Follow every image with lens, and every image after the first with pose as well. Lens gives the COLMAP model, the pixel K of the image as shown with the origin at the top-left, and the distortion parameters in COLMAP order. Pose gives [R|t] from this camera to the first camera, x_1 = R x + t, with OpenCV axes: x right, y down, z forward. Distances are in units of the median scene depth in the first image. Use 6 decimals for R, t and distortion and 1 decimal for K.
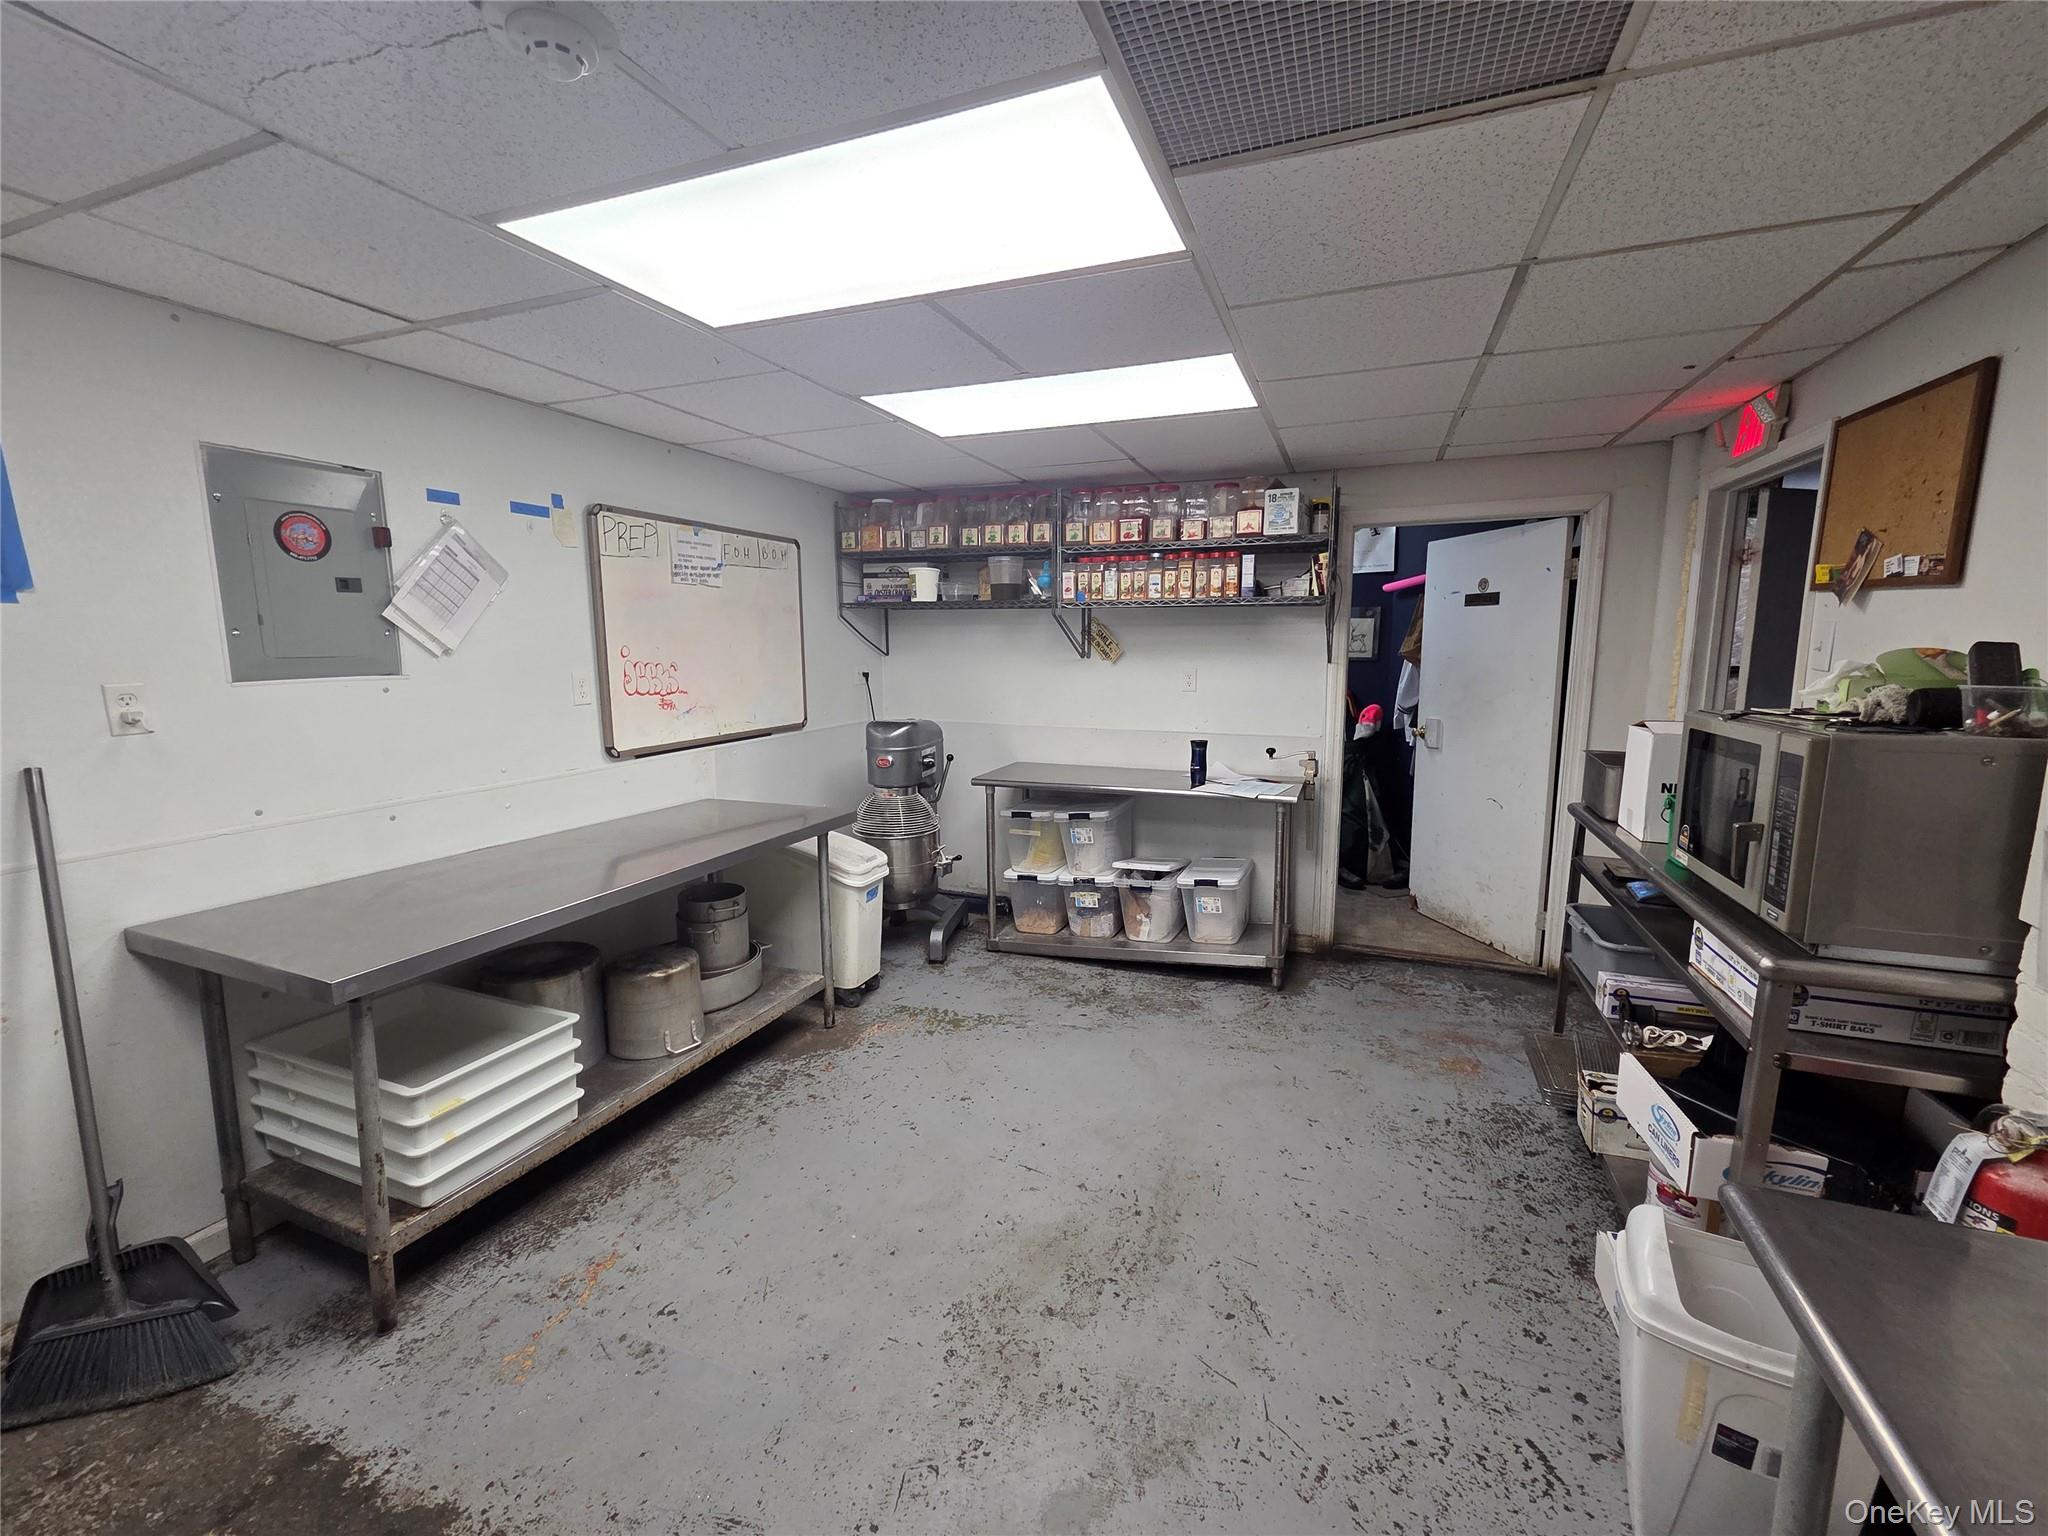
lens RADIAL K [[844.8, 0, 1034.8], [0, 844.8, 735.6], [0, 0, 1]] dist [0.001820, -0.000426]
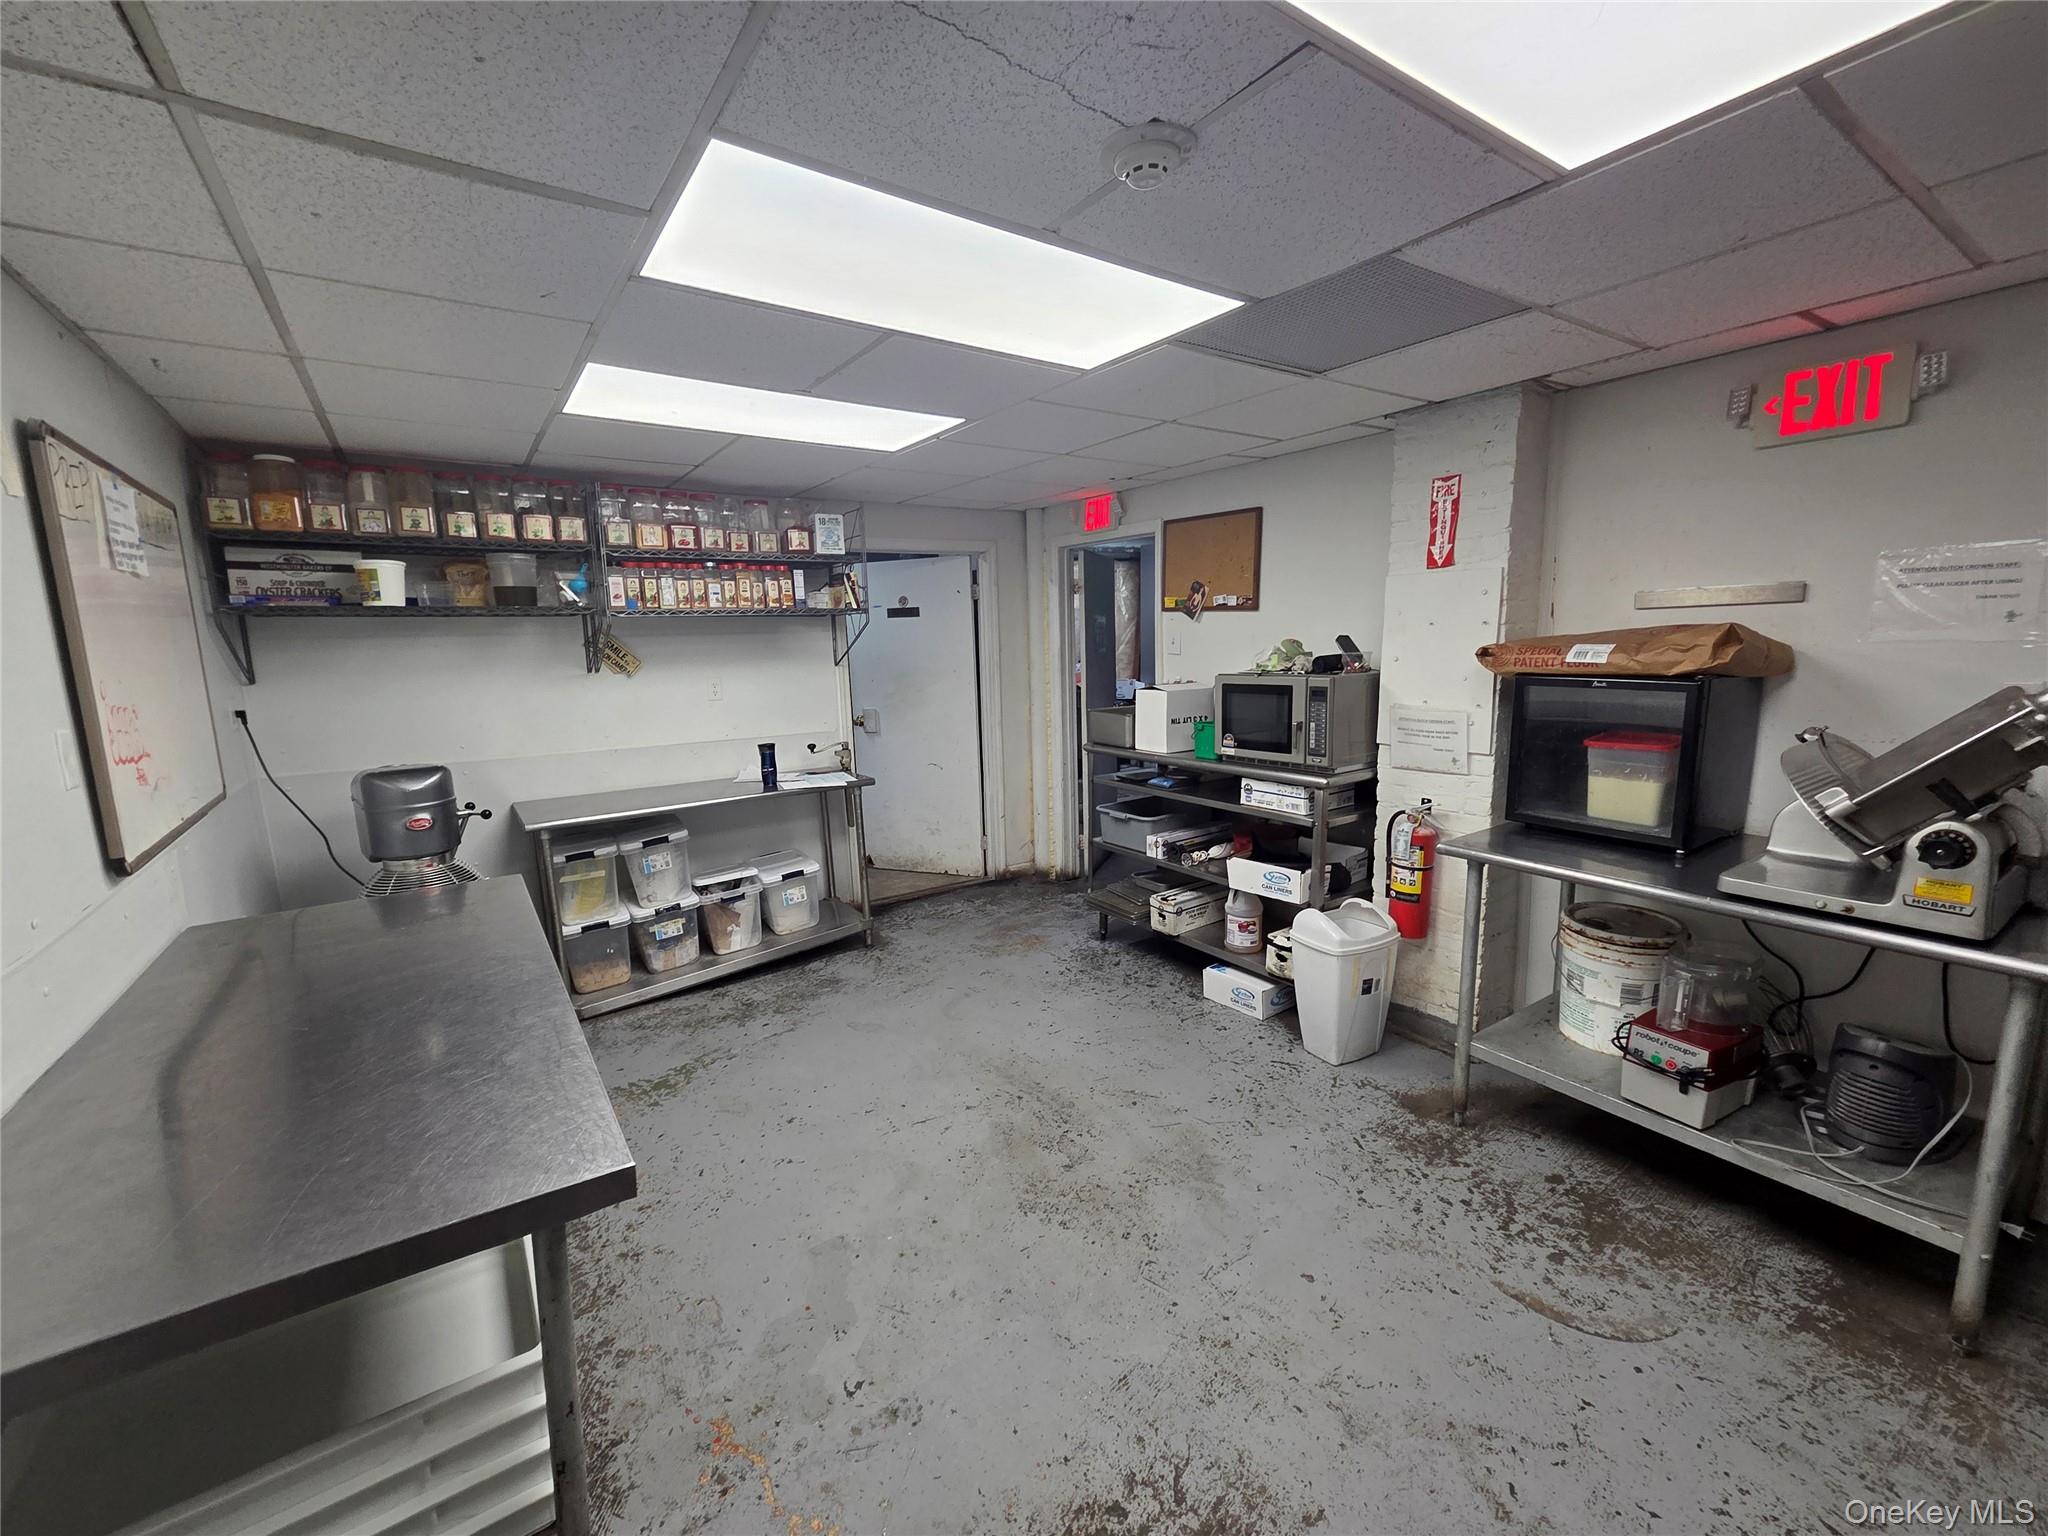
lens RADIAL K [[844.8, 0, 1034.8], [0, 844.8, 735.6], [0, 0, 1]] dist [0.001820, -0.000426]
pose [[0.550567, -0.108348, 0.827730, -0.484441], [0.118216, 0.991668, 0.051176, -0.018428], [-0.826378, 0.069676, 0.558789, 0.136319]]
